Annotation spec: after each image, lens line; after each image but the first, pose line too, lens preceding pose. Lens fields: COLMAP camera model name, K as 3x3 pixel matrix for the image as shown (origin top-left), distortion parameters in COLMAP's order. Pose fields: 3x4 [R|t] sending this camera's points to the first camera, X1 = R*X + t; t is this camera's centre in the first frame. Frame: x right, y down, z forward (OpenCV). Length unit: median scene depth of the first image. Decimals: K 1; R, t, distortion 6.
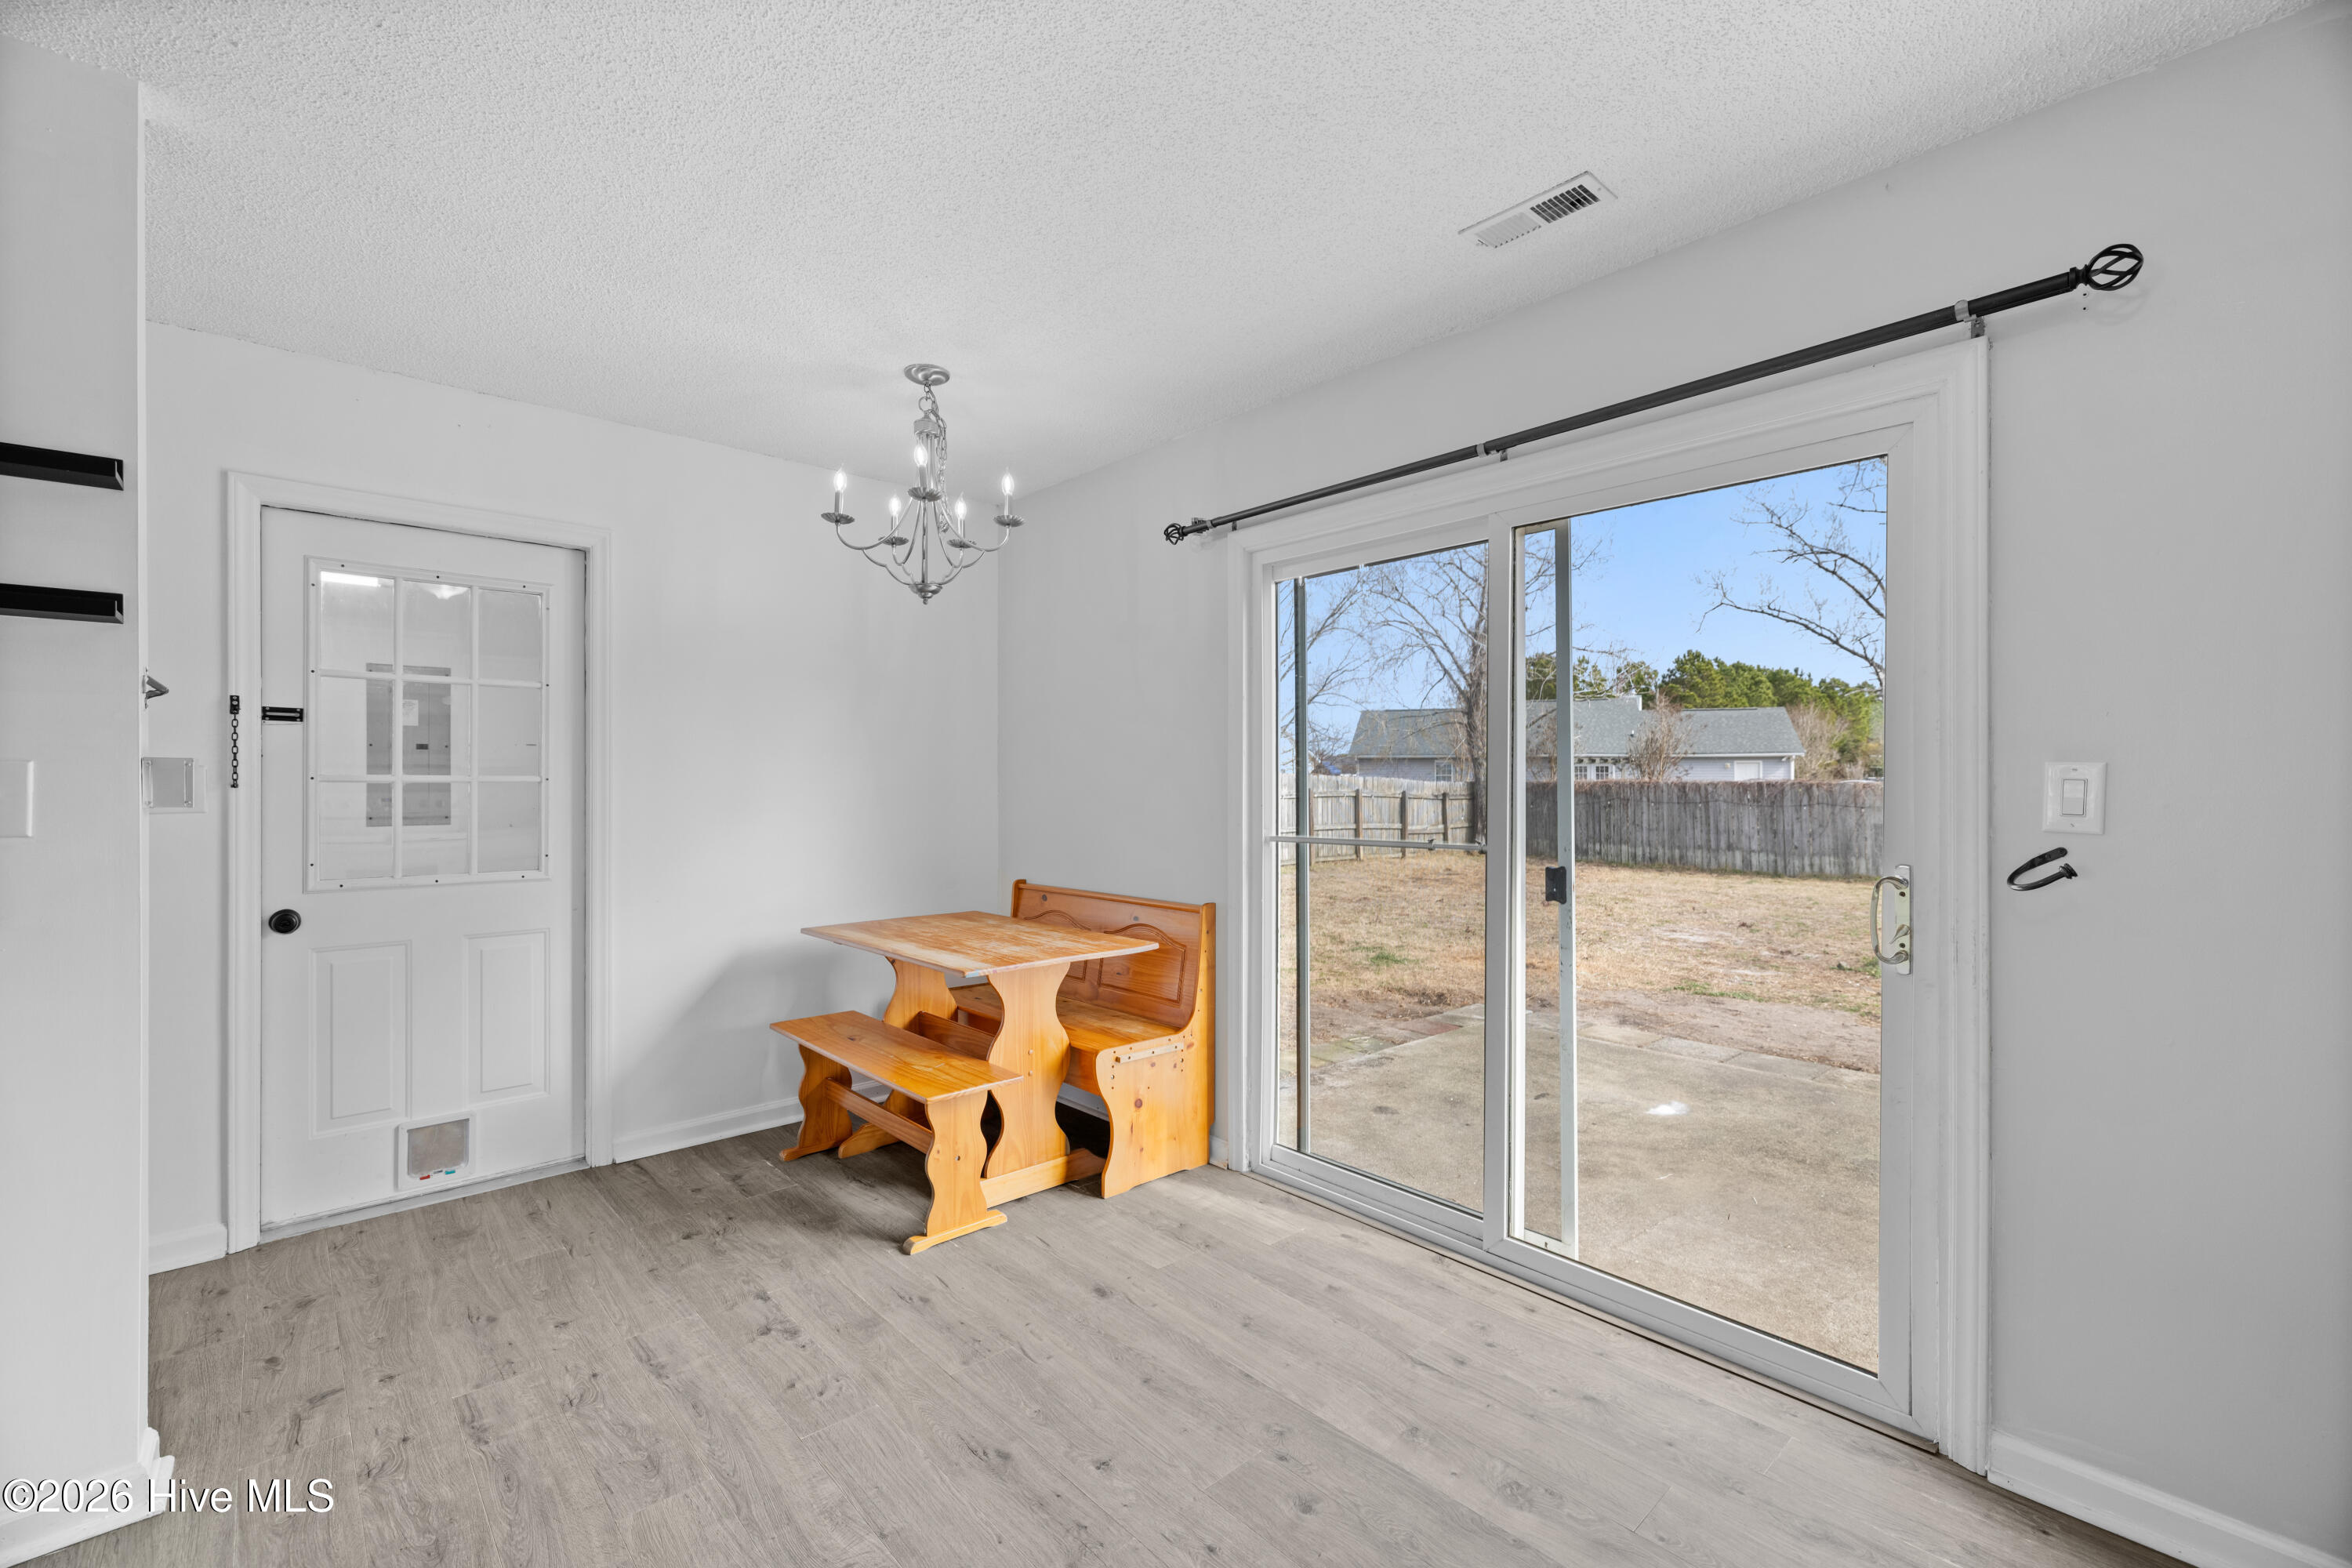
lens RADIAL K [[978.6, 0, 1173.9], [0, 978.6, 788.4], [0, 0, 1]] dist [-0.001322, -0.000241]
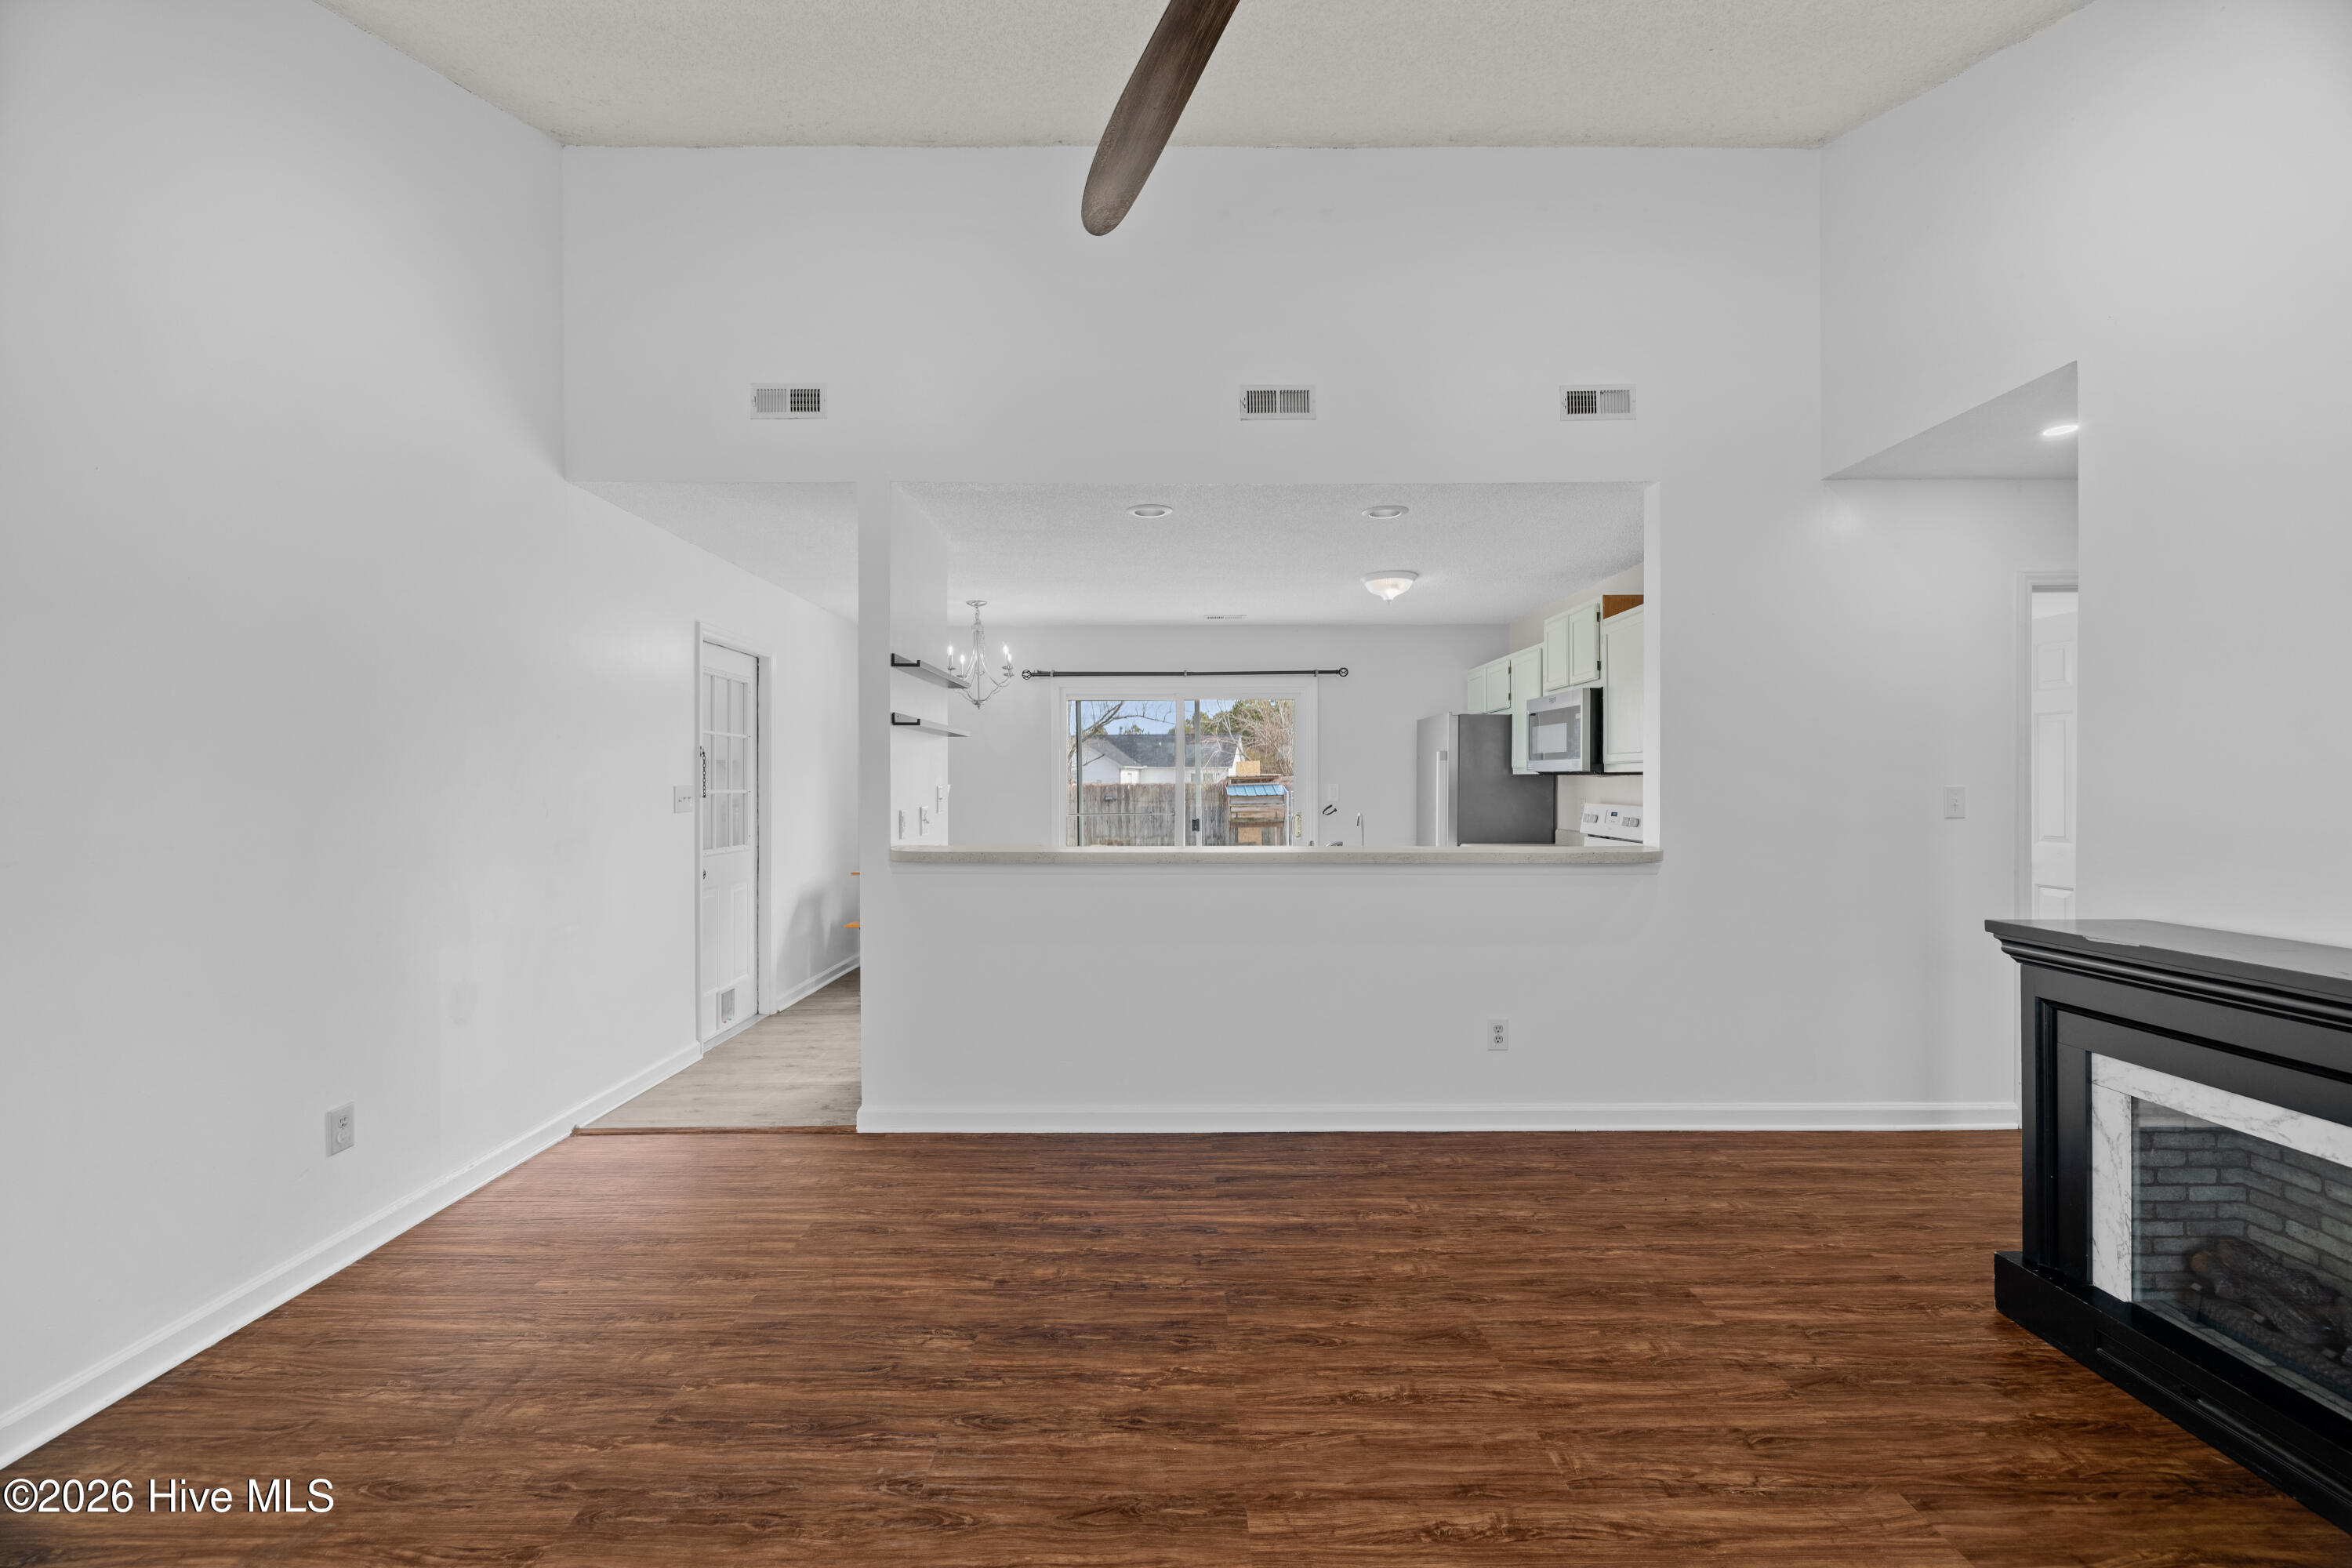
lens RADIAL K [[978.6, 0, 1173.9], [0, 978.6, 788.4], [0, 0, 1]] dist [-0.001322, -0.000241]
pose [[0.674517, -0.008265, 0.738213, -1.494033], [0.008855, 0.999956, 0.003105, -0.013957], [-0.738207, 0.004443, 0.674560, -0.754660]]
